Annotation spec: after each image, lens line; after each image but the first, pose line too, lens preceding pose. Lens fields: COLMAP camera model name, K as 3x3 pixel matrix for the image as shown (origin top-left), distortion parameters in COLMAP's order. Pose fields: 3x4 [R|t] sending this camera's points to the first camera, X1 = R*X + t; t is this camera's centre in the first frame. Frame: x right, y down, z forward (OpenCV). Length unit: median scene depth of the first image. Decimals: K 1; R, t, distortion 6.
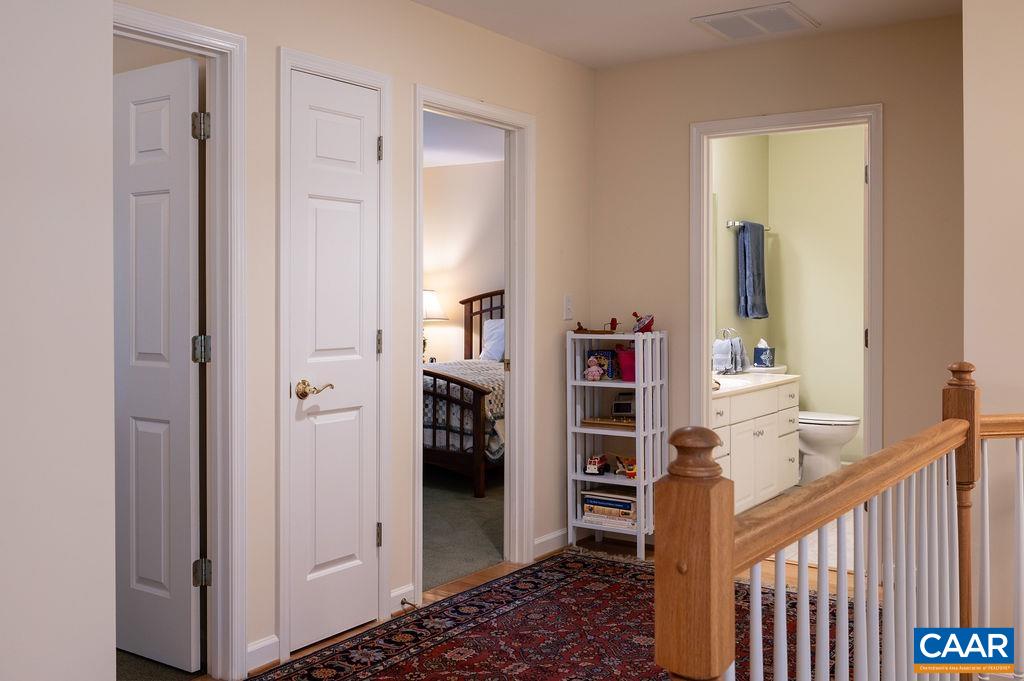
lens RADIAL K [[1004.2, 0, 508.5], [0, 1004.2, 332.5], [0, 0, 1]] dist [0.011296, 0.000000]
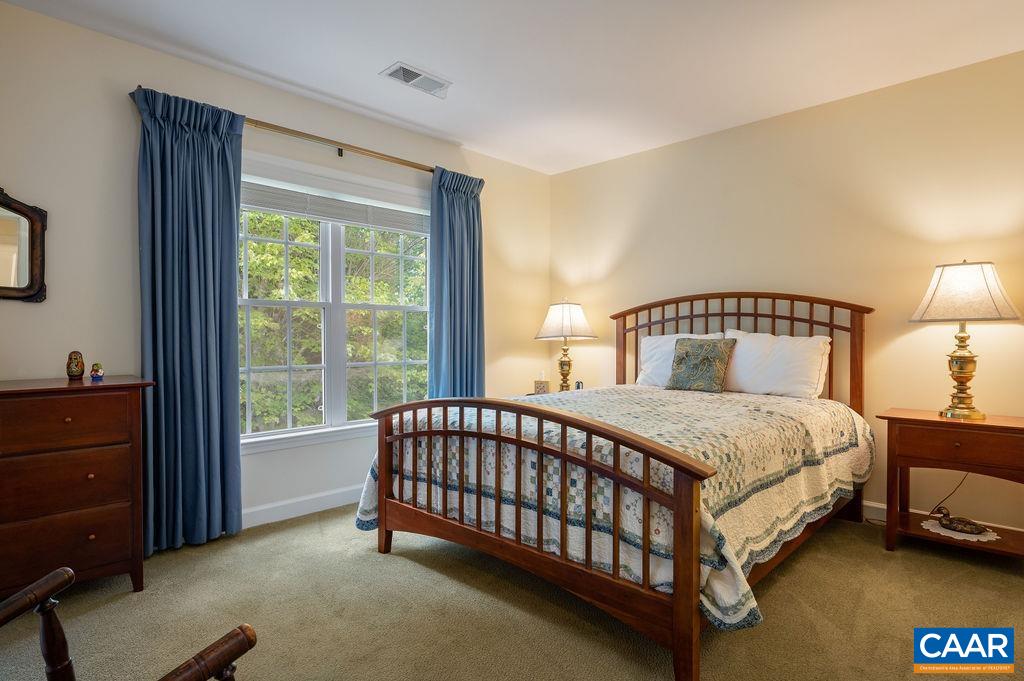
lens RADIAL K [[552.2, 0, 509.3], [0, 552.2, 342.8], [0, 0, 1]] dist [0.004133, 0.000123]
pose [[0.981616, -0.008792, -0.190662, -0.056107], [0.003333, 0.999576, -0.028935, 0.006312], [0.190835, 0.027768, 0.981229, 0.674080]]
